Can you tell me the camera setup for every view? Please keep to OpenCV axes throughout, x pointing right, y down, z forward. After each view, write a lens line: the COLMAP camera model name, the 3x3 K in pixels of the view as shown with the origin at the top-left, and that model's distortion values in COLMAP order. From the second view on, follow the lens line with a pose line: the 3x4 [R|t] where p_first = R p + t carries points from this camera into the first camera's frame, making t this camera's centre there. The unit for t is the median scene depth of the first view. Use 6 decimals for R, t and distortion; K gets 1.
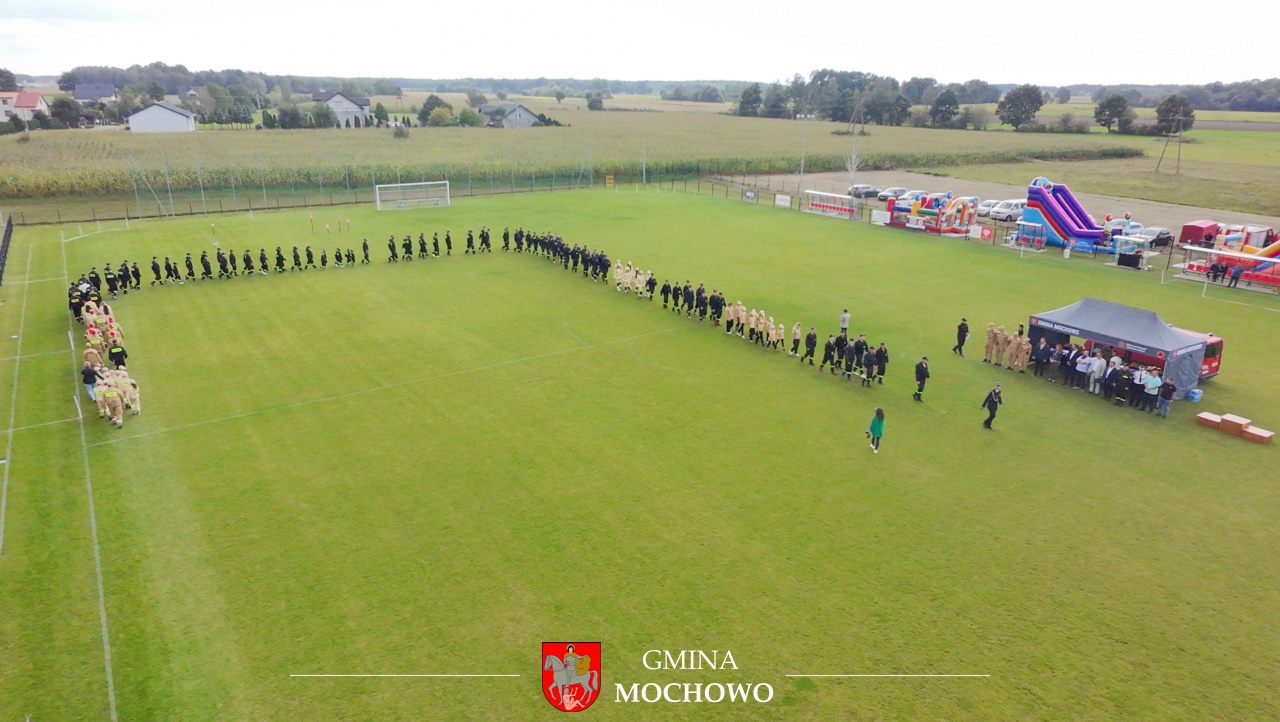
lens RADIAL K [[811.4, 0, 640.0], [0, 811.4, 361.0], [0, 0, 1]] dist [-0.001114, -0.000612]
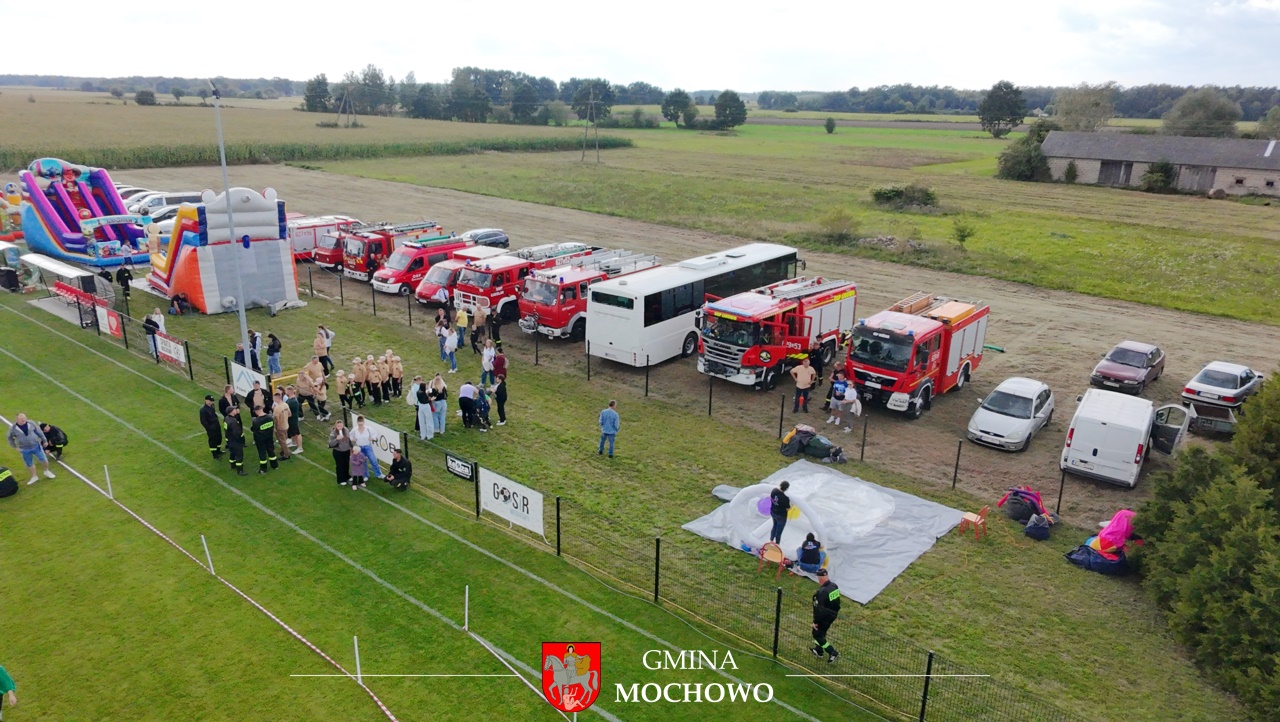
lens RADIAL K [[811.4, 0, 640.0], [0, 811.4, 361.0], [0, 0, 1]] dist [-0.001114, -0.000612]
pose [[0.953304, -0.085902, 0.289540, 0.405419], [0.087586, 0.996131, 0.007159, -0.008622], [-0.289035, 0.018535, 0.957139, 0.104937]]
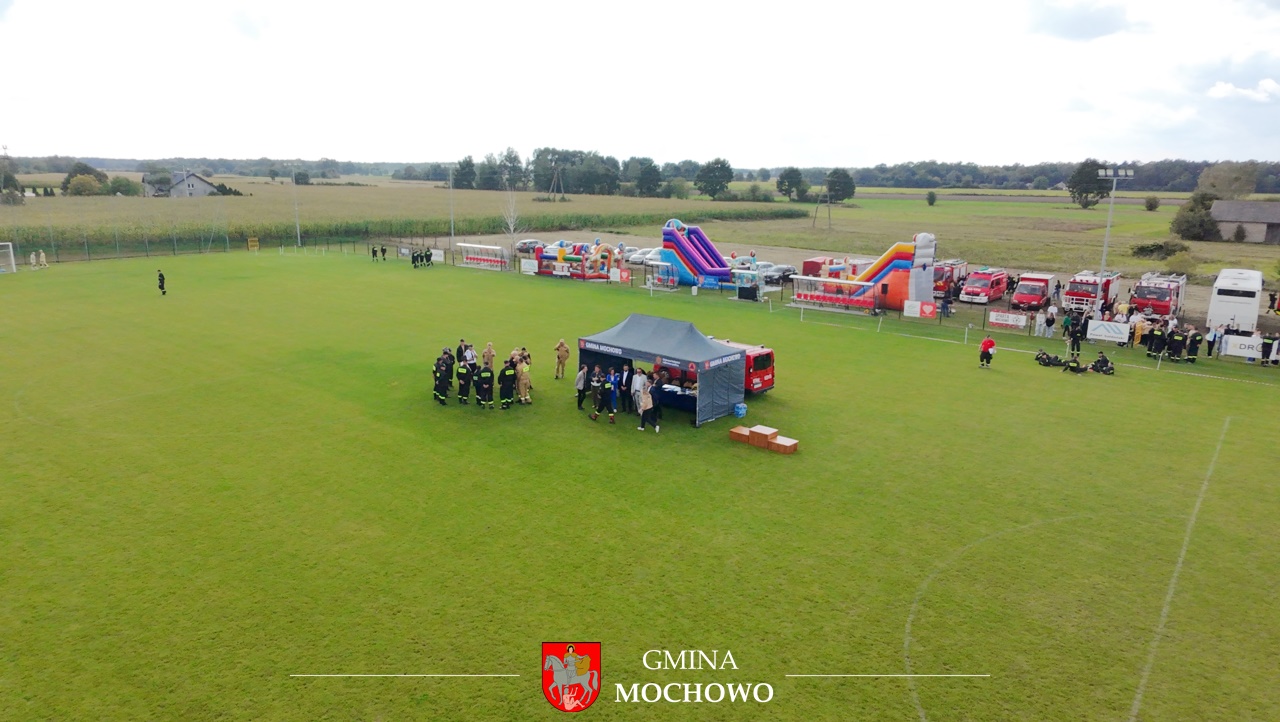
lens RADIAL K [[811.4, 0, 640.0], [0, 811.4, 361.0], [0, 0, 1]] dist [-0.001114, -0.000612]
pose [[0.954383, -0.064290, 0.291581, 0.080240], [0.091550, 0.992516, -0.080815, 0.012997], [-0.284203, 0.103823, 0.953126, 0.039283]]
